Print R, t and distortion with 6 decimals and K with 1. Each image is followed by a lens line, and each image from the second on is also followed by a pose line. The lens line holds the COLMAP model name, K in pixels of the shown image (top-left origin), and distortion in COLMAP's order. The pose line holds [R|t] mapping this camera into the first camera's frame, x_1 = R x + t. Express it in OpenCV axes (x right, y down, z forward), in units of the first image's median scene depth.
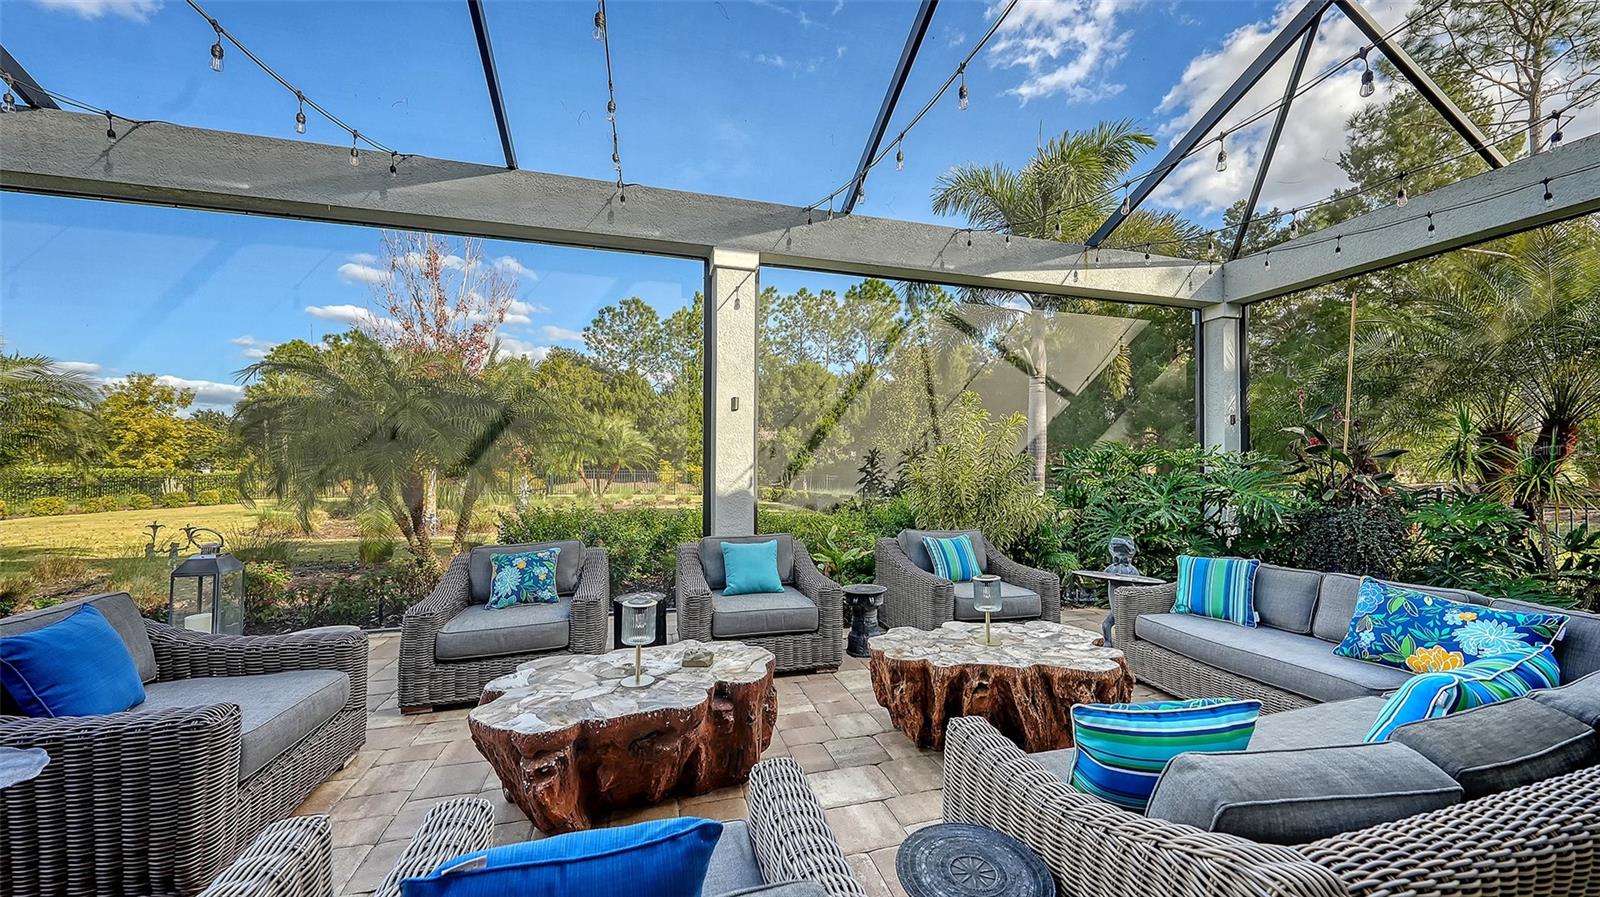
lens RADIAL K [[559.0, 0, 798.6], [0, 559.0, 461.2], [0, 0, 1]] dist [0.000259, -0.000104]
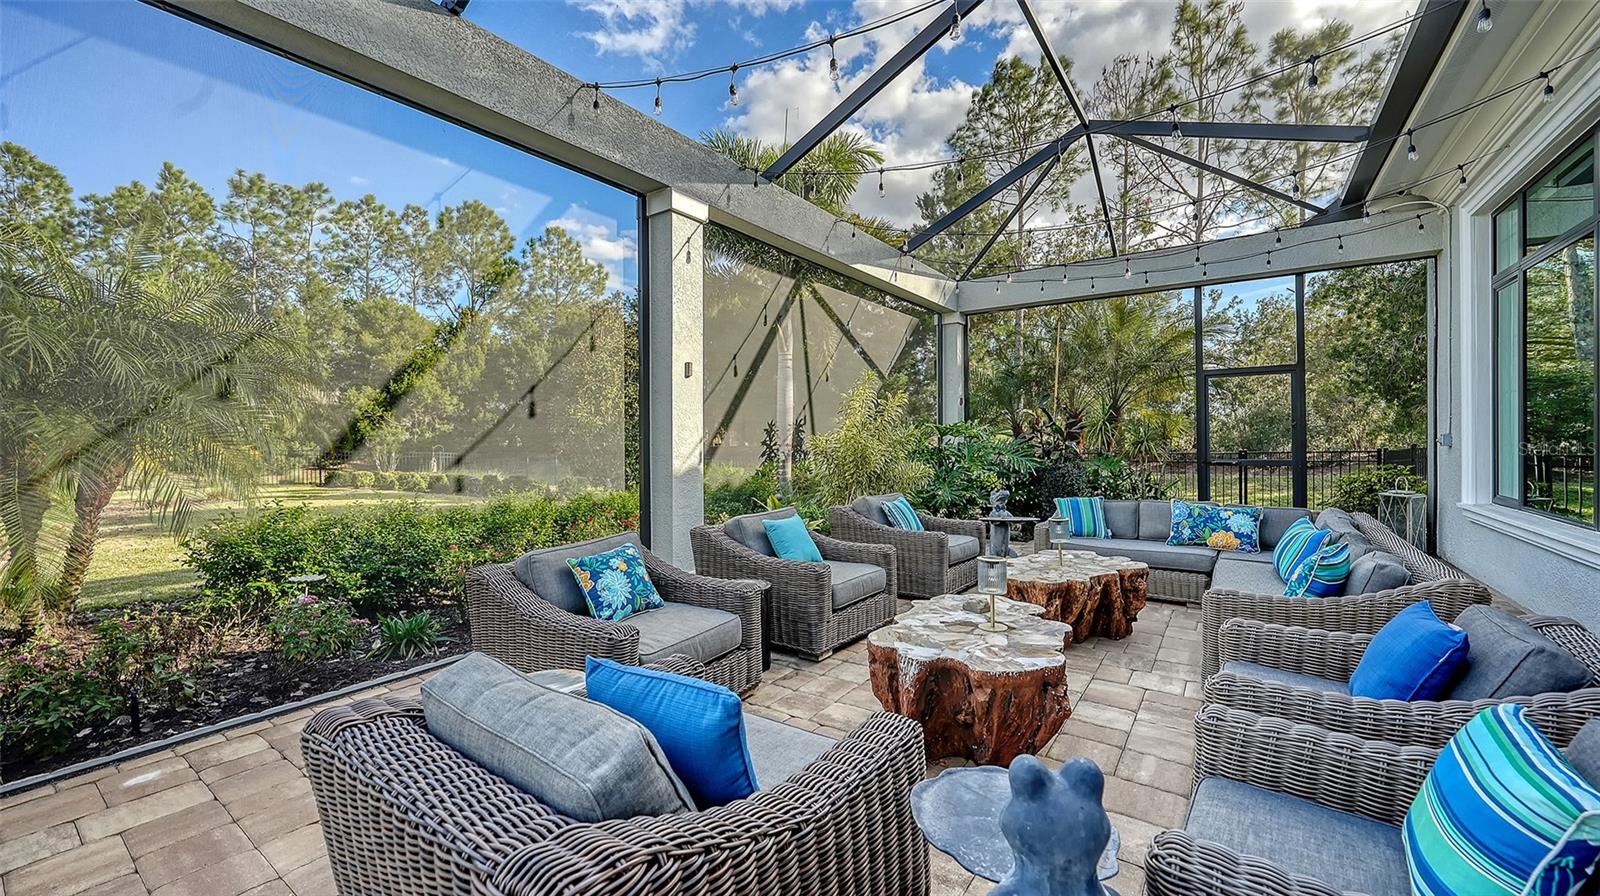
lens RADIAL K [[626.1, 0, 800.0], [0, 626.1, 448.0], [0, 0, 1]] dist [-0.003378, -0.000123]
pose [[0.783497, -0.017560, 0.621148, -0.520049], [0.002575, 0.999684, 0.025013, -0.002659], [-0.621391, -0.017998, 0.783294, 0.092534]]
